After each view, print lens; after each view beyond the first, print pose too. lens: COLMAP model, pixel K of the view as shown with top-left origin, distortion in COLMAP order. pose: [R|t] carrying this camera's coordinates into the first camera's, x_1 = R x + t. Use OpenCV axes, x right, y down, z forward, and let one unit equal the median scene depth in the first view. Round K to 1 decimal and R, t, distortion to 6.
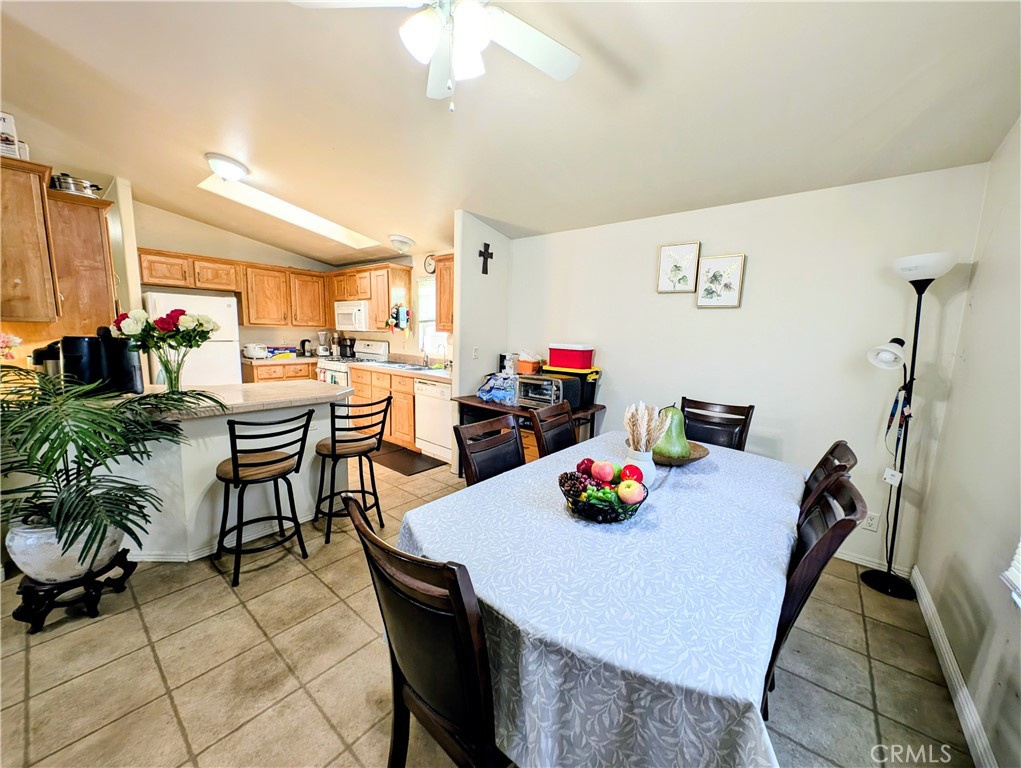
lens RADIAL K [[384.7, 0, 515.6], [0, 384.7, 385.3], [0, 0, 1]] dist [0.007125, -0.003537]
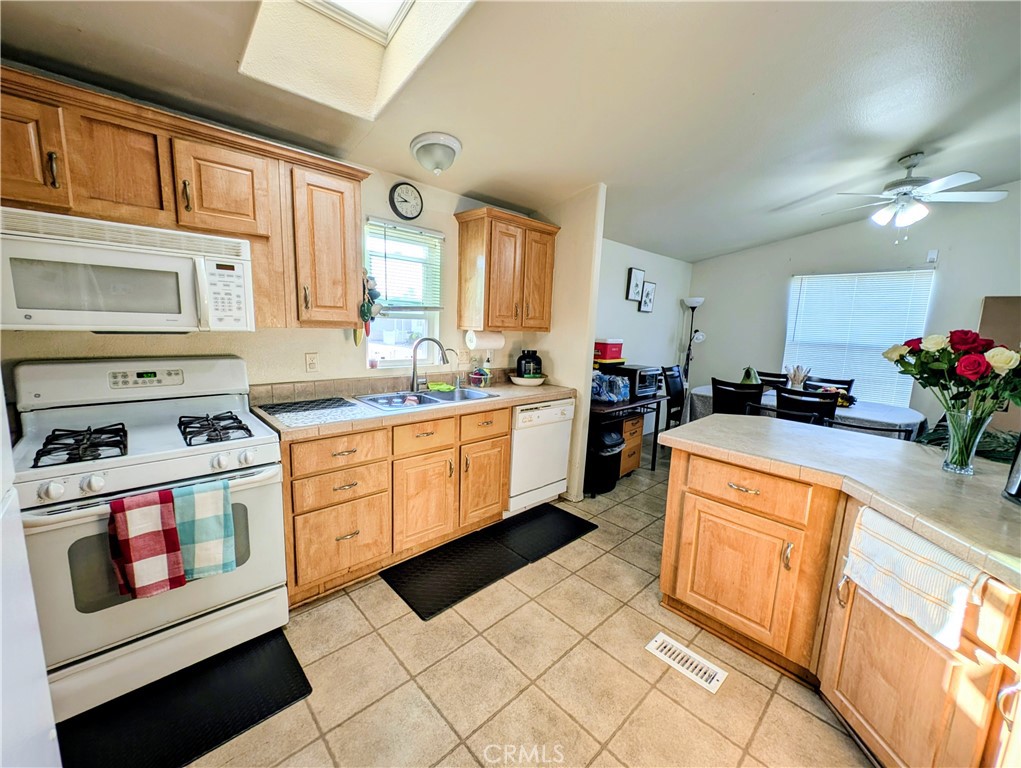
lens RADIAL K [[384.7, 0, 521.7], [0, 384.7, 382.4], [0, 0, 1]] dist [0.007125, -0.003537]
pose [[0.141572, -0.177502, 0.973884, -0.973366], [0.102094, 0.981165, 0.163988, -0.179104], [-0.984649, 0.076212, 0.157028, 0.997103]]
